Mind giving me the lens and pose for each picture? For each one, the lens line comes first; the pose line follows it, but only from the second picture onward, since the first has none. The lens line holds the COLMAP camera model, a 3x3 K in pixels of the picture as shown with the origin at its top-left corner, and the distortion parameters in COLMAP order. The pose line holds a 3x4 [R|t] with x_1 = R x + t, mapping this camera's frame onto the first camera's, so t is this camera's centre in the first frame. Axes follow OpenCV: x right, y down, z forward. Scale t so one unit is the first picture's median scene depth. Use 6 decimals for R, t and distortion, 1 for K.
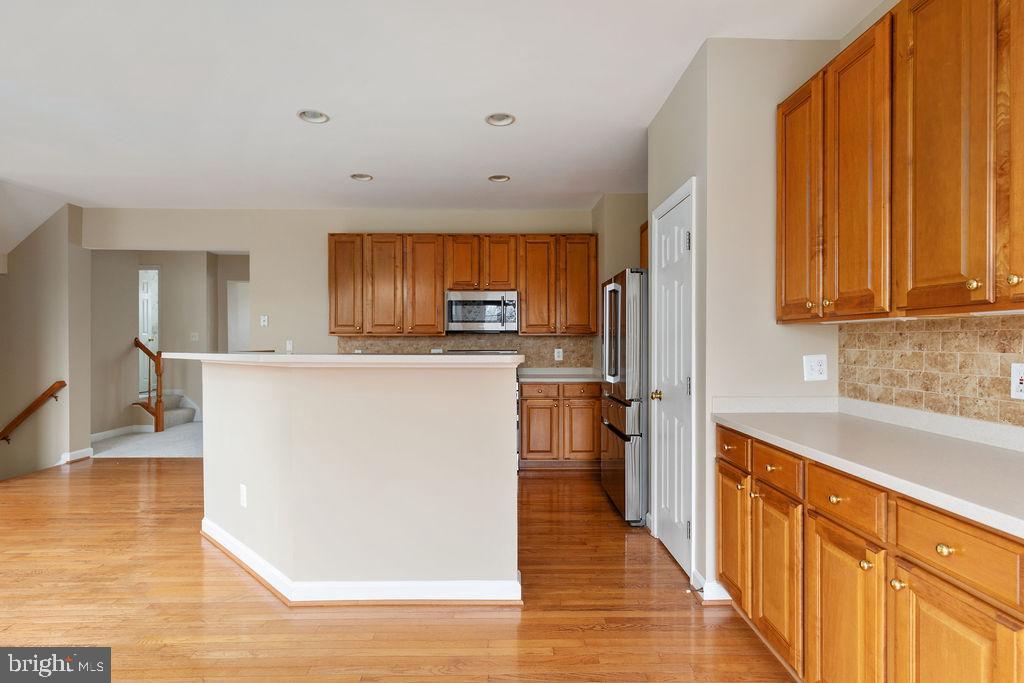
lens RADIAL K [[505.5, 0, 514.7], [0, 505.5, 345.9], [0, 0, 1]] dist [0.002081, -0.000202]
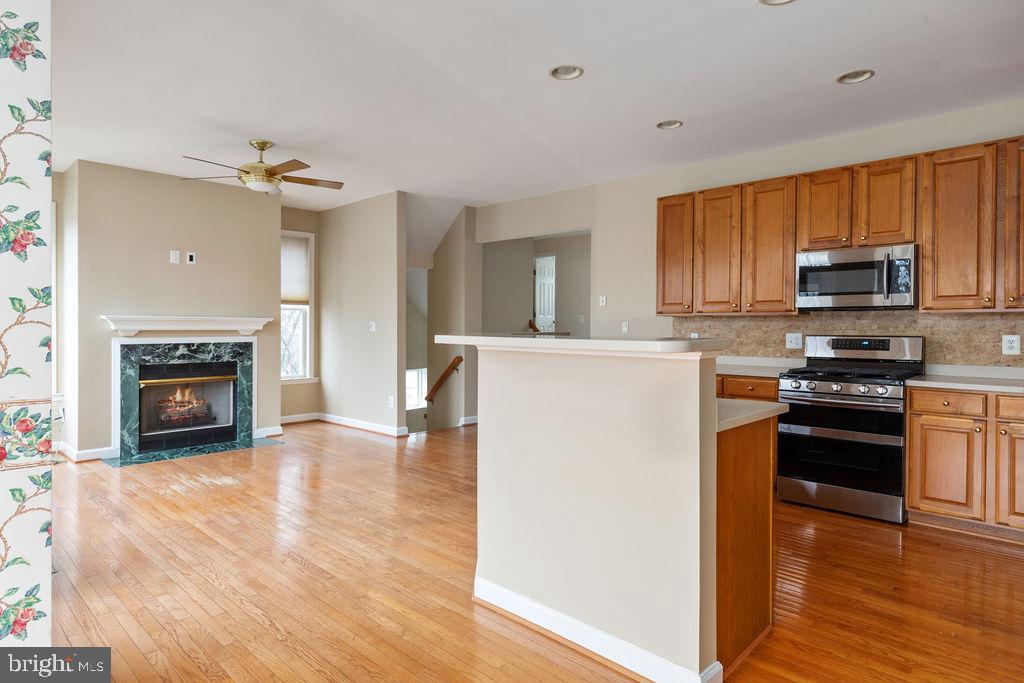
lens RADIAL K [[582.3, 0, 515.9], [0, 582.3, 335.2], [0, 0, 1]] dist [0.007194, 0.001049]
pose [[0.717208, 0.014103, -0.696717, 0.157539], [-0.006001, 0.999883, 0.014062, -0.000310], [0.696833, -0.005904, 0.717209, 0.115565]]
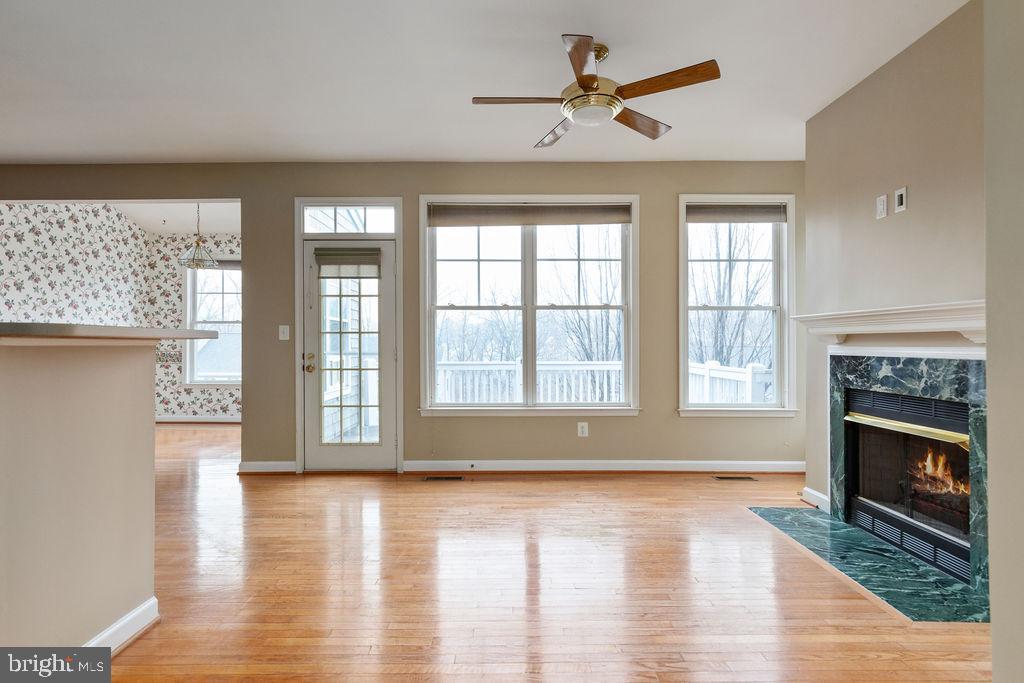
lens RADIAL K [[532.2, 0, 512.0], [0, 532.2, 341.5], [0, 0, 1]] dist [0.000863, 0.000185]
pose [[-0.999981, 0.005561, 0.002547, -0.637084], [0.005556, 0.999982, -0.002192, 0.016211], [-0.002559, -0.002178, -0.999994, 1.000646]]
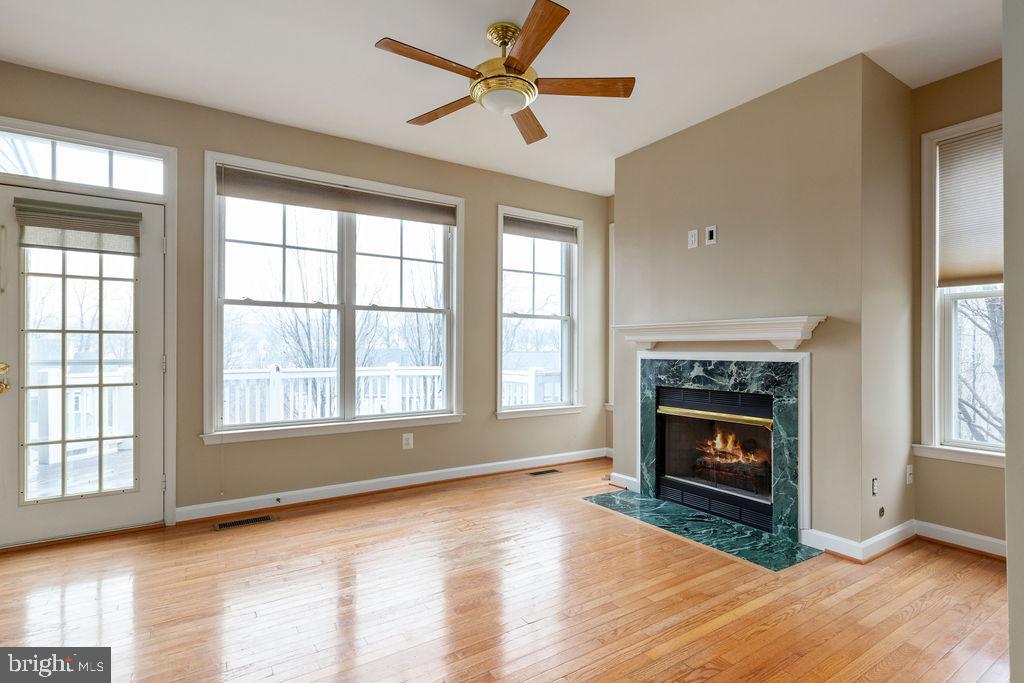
lens RADIAL K [[505.5, 0, 514.7], [0, 505.5, 345.9], [0, 0, 1]] dist [0.002081, -0.000202]
pose [[-0.838765, 0.000075, -0.544494, -0.474146], [0.000906, 0.999999, -0.001257, 0.015368], [0.544493, -0.001547, -0.838764, 0.866488]]
